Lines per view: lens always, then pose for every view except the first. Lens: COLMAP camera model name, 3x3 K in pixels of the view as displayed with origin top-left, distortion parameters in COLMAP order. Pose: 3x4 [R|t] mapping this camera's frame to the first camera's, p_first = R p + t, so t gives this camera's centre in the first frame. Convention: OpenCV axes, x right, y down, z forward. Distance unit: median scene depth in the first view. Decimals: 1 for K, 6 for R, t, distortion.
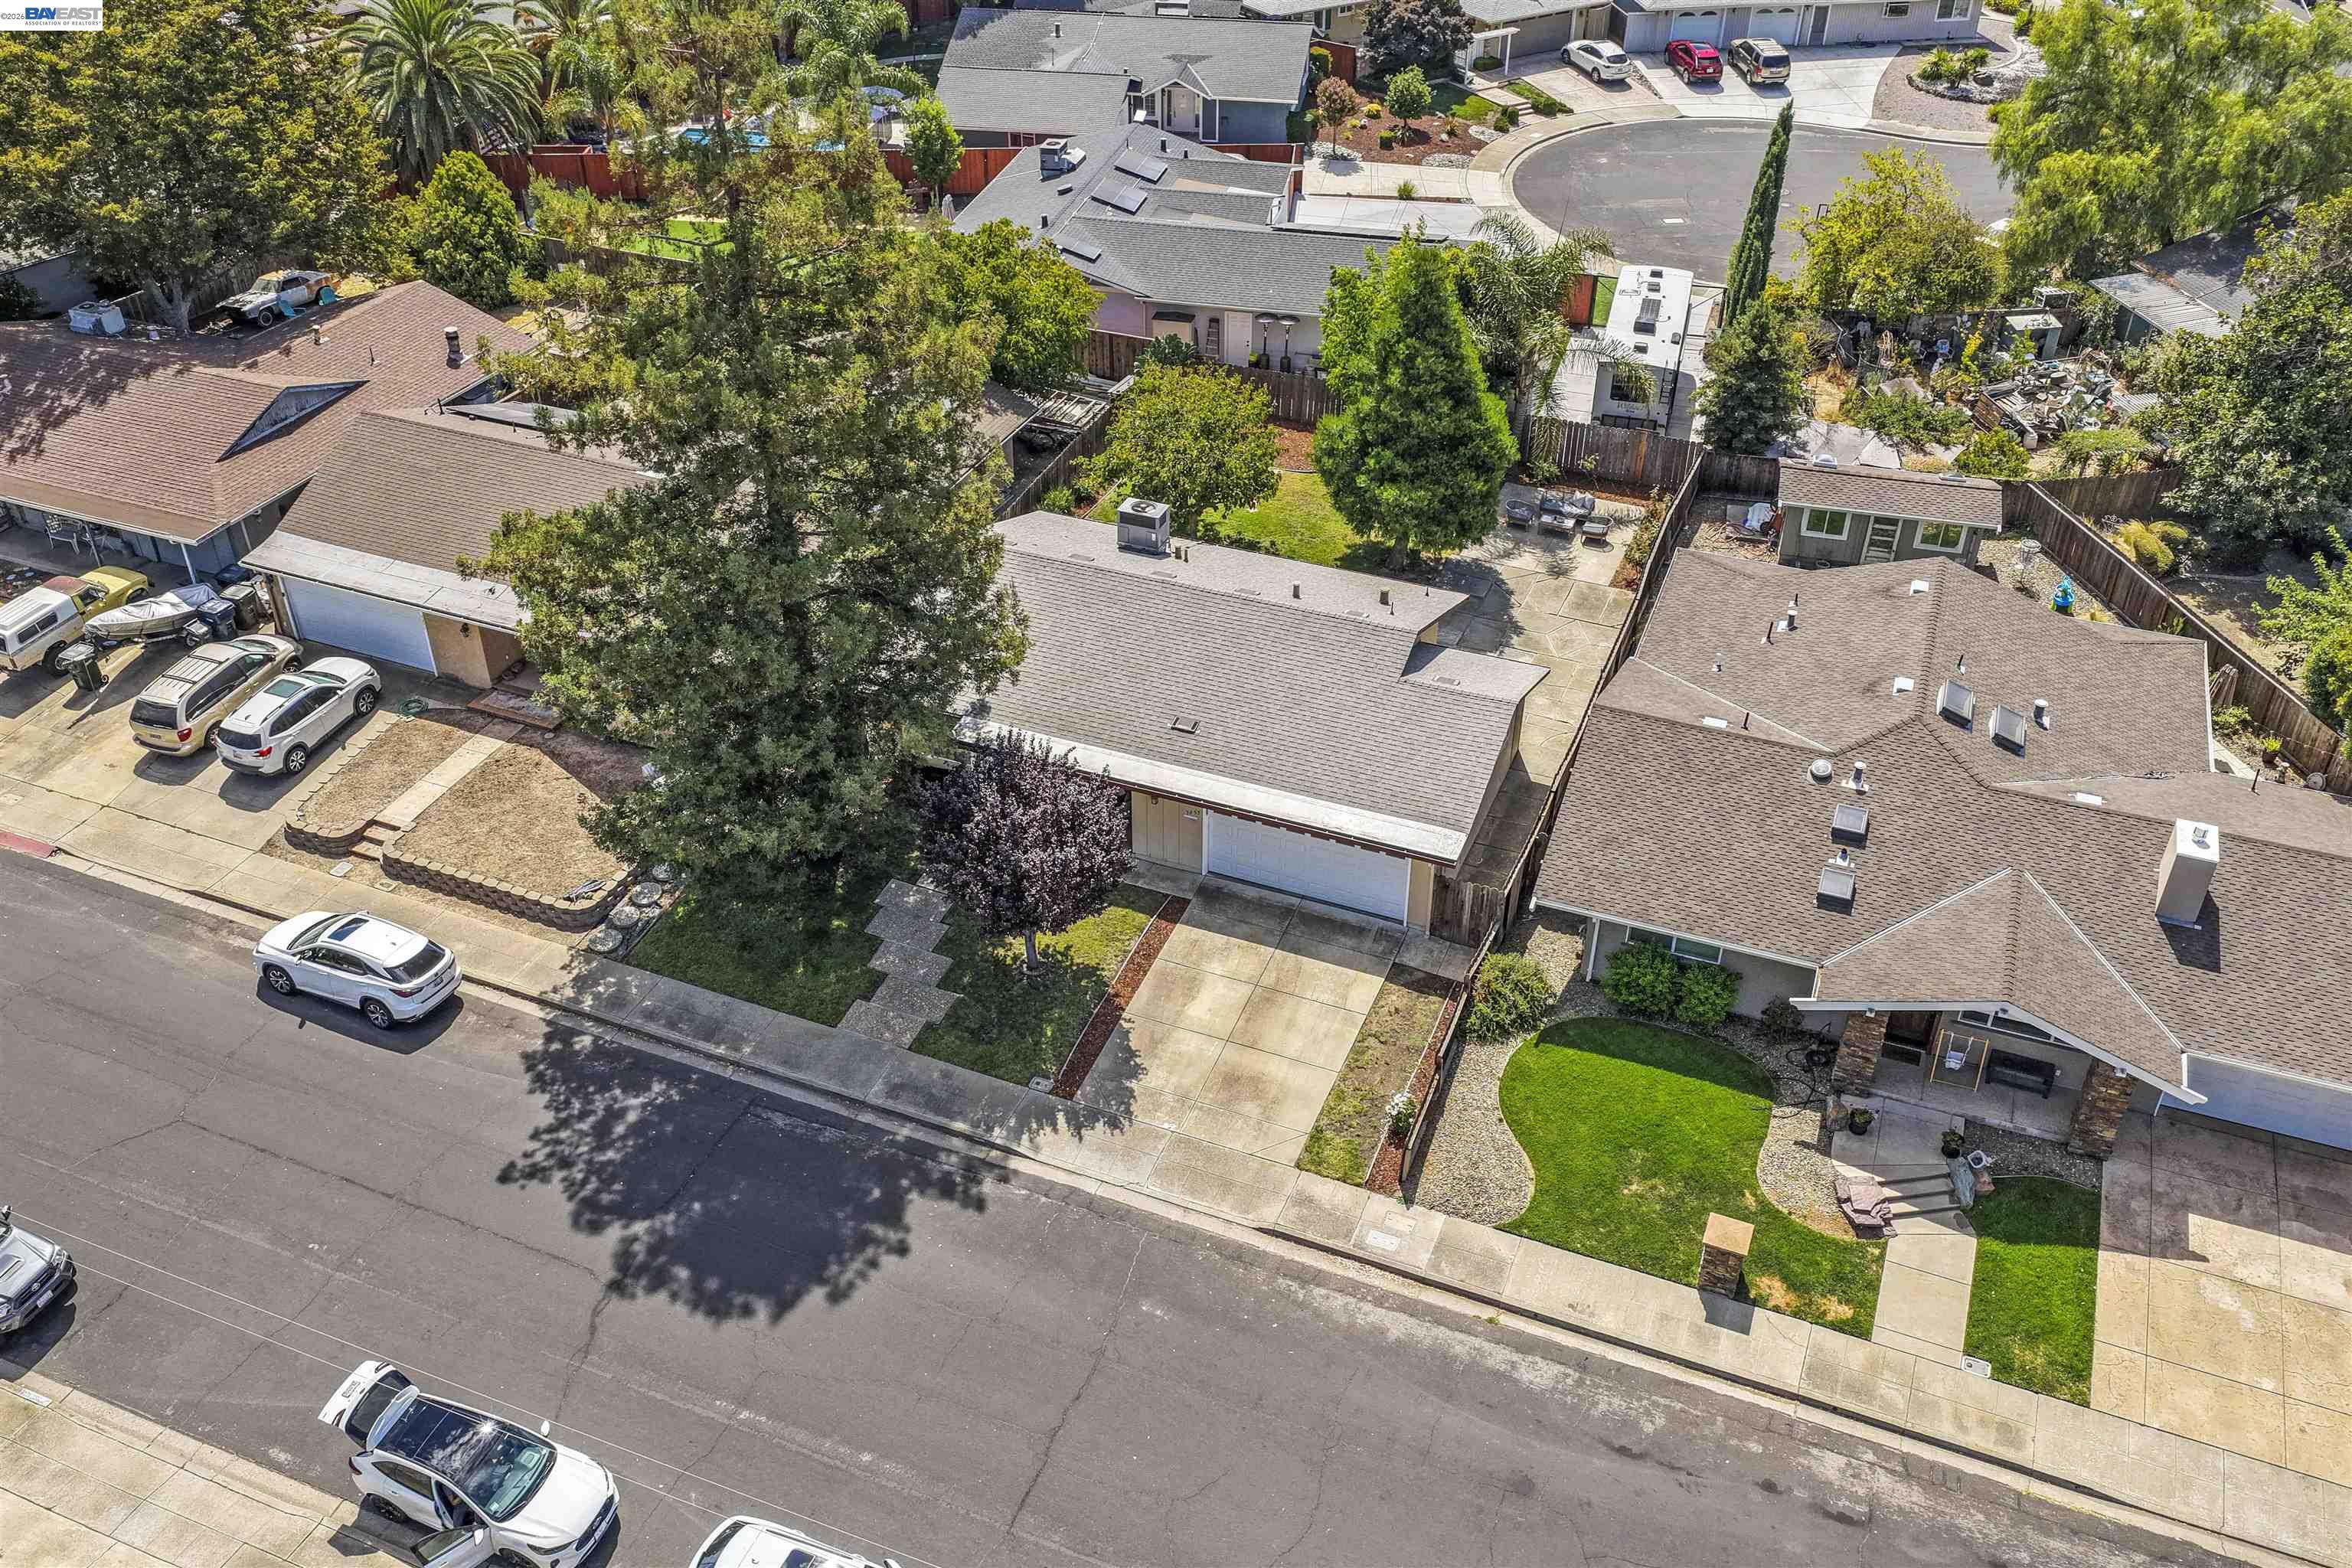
lens RADIAL K [[1940.6, 0, 1212.6], [0, 1940.6, 782.7], [0, 0, 1]] dist [-0.022466, 0.052955]
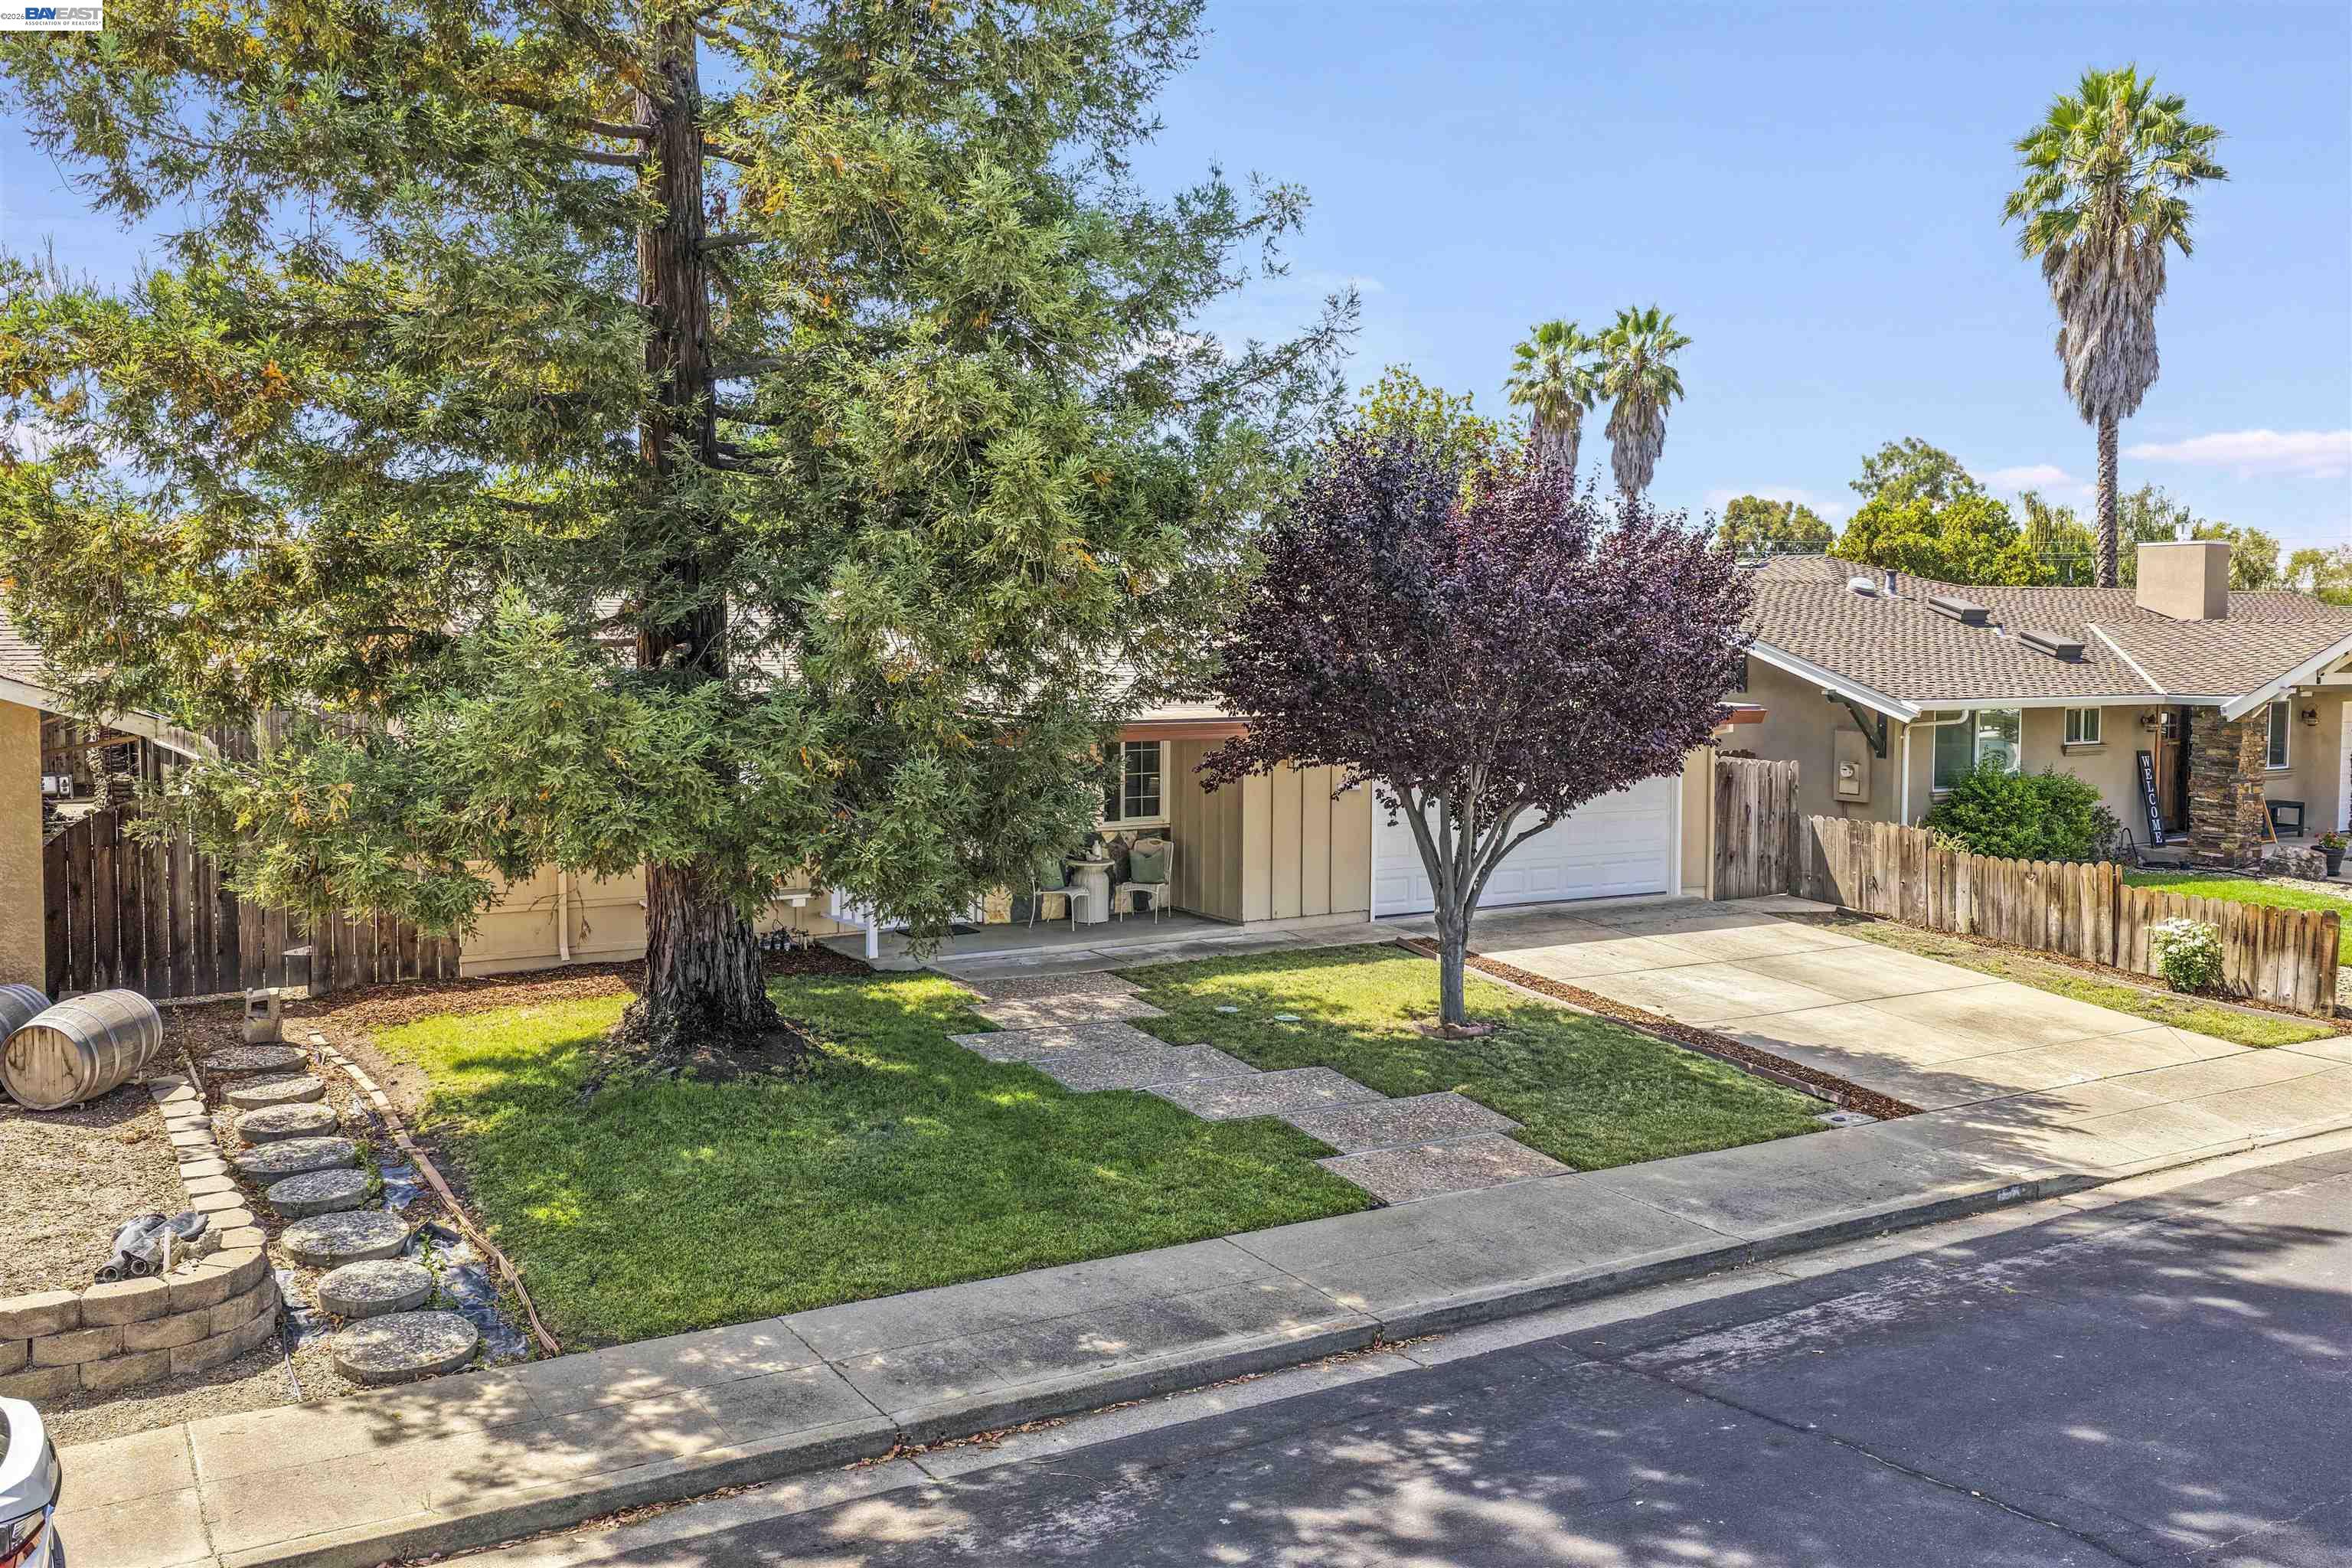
lens RADIAL K [[1940.6, 0, 1119.8], [0, 1940.6, 797.2], [0, 0, 1]] dist [-0.022466, 0.052955]
pose [[0.604030, -0.069595, 0.793917, -0.456216], [0.457798, 0.845727, -0.274166, 0.132818], [-0.652356, 0.529059, 0.542705, 0.805400]]
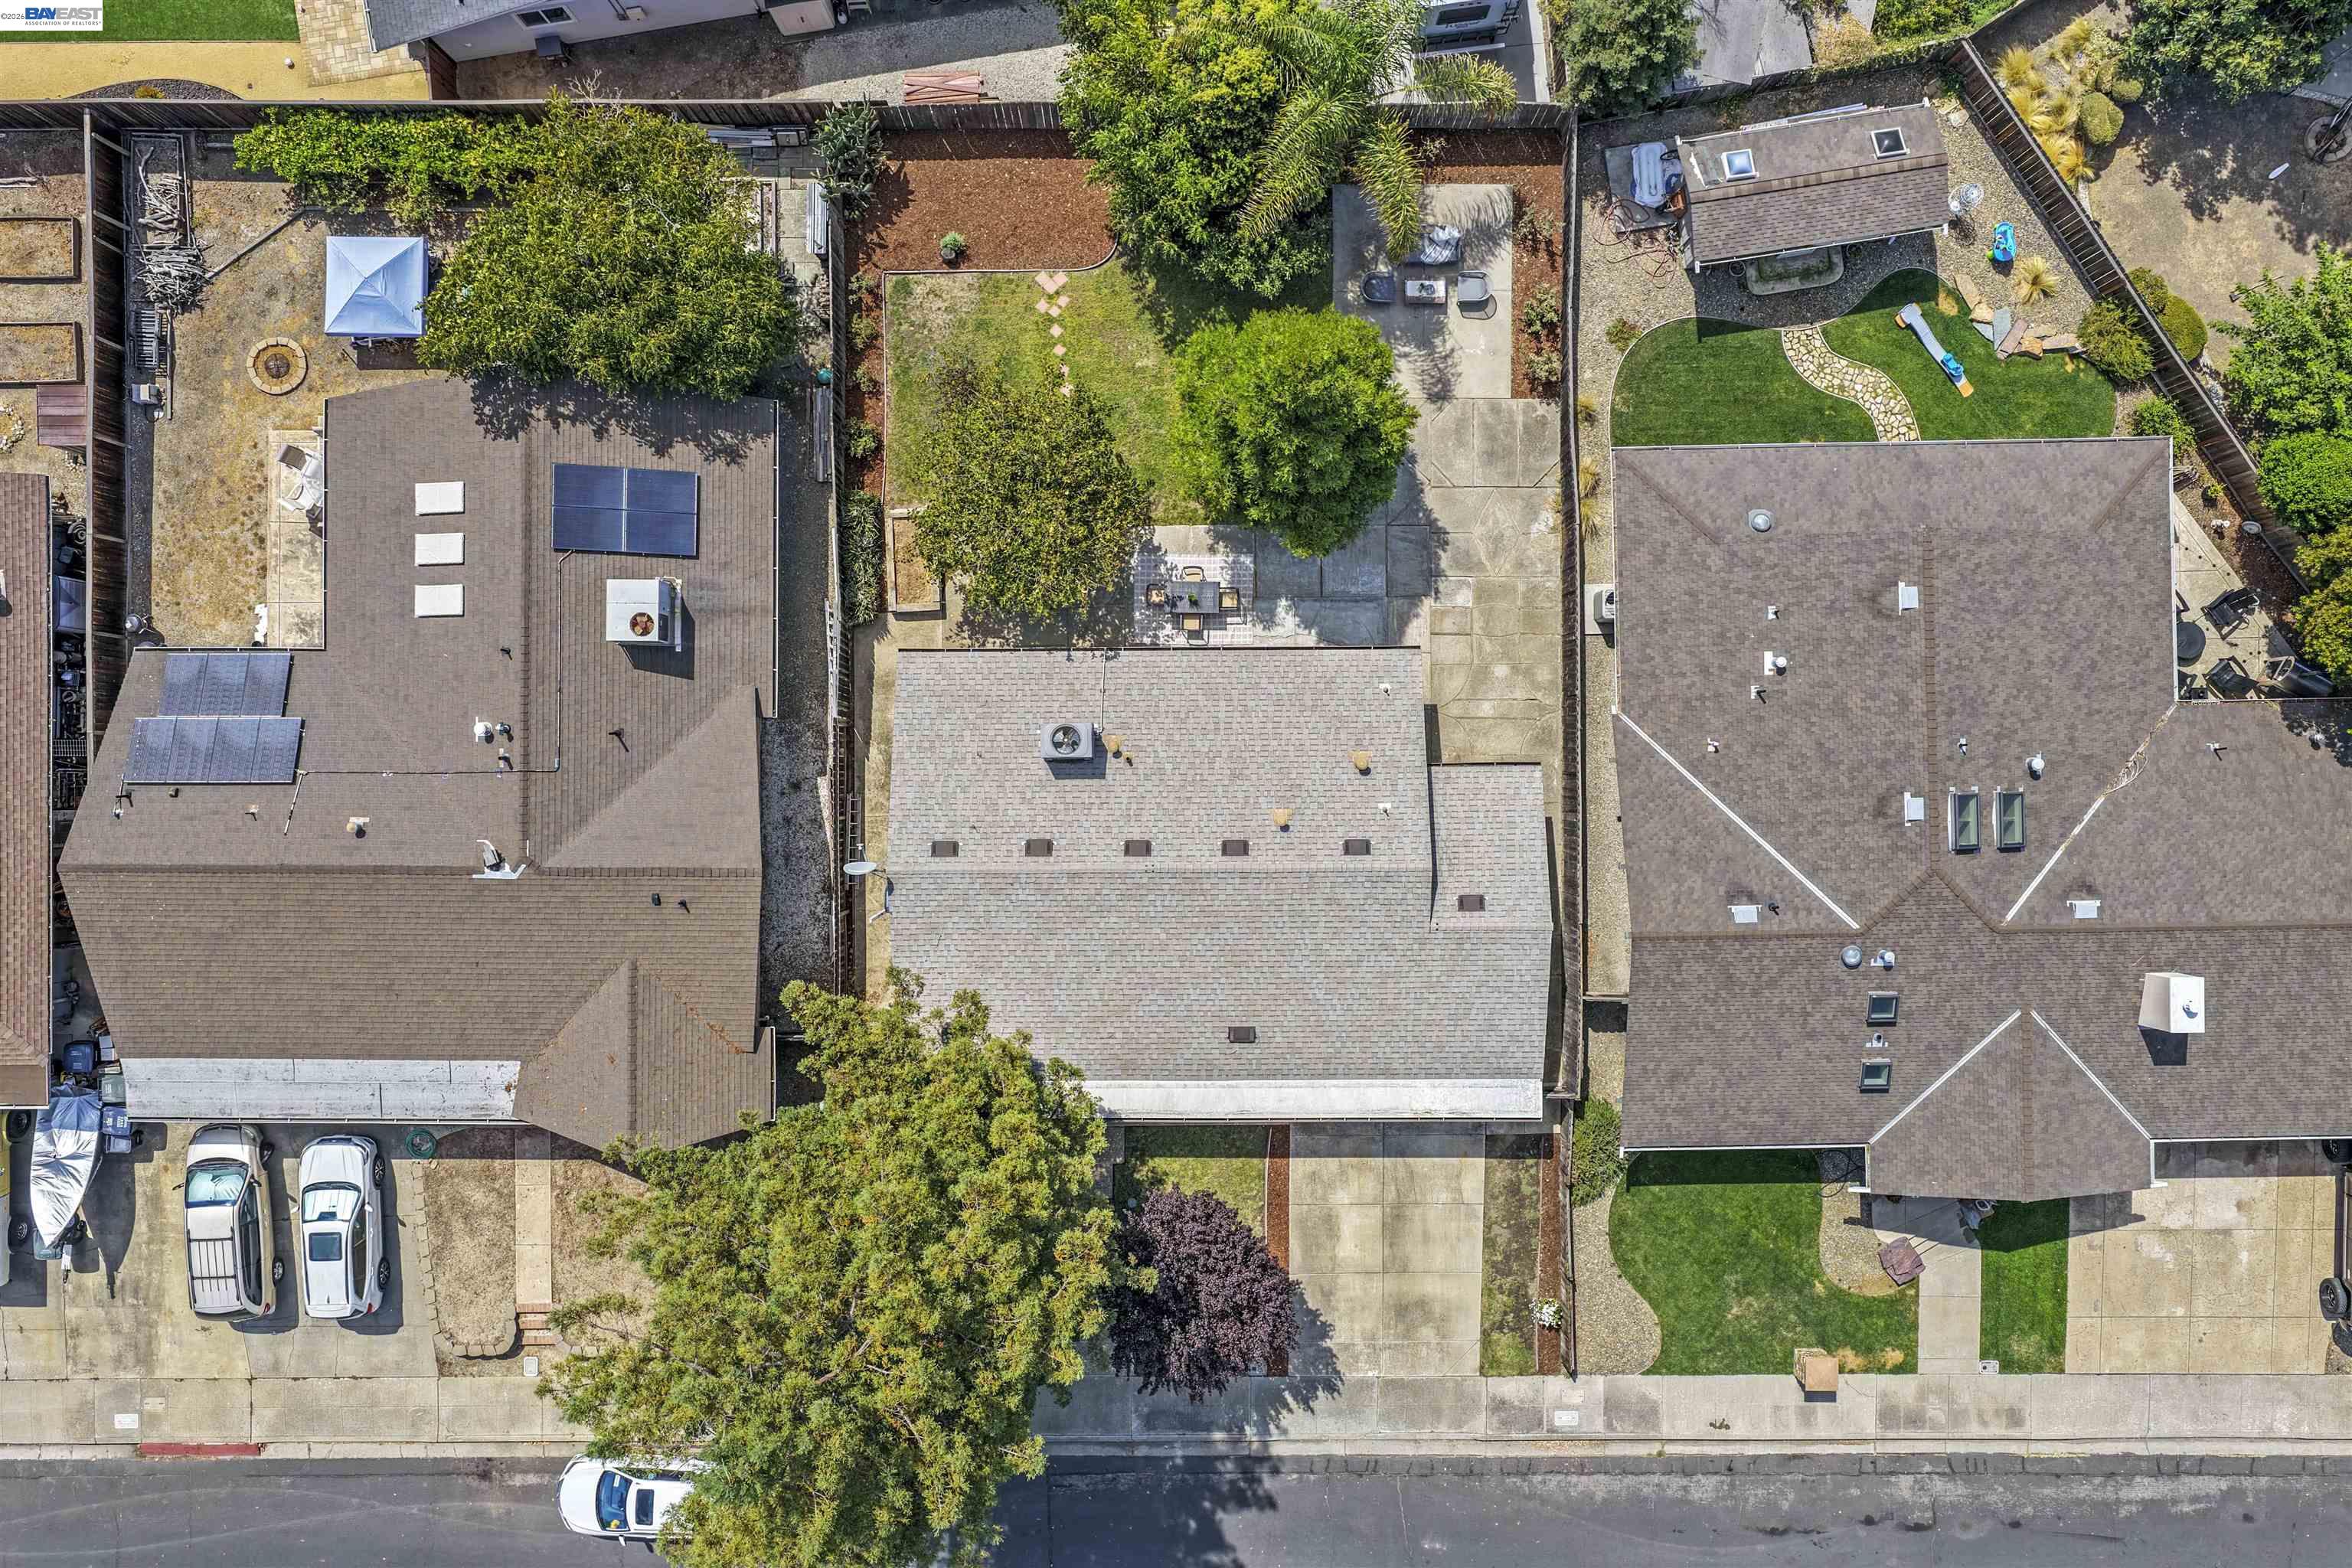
lens RADIAL K [[1940.6, 0, 1187.7], [0, 1940.6, 786.1], [0, 0, 1]] dist [-0.022466, 0.052955]
pose [[0.926632, -0.375964, -0.002307, 0.011127], [0.224005, 0.547152, 0.806503, -0.984199], [-0.301953, -0.747848, 0.591226, 0.535957]]
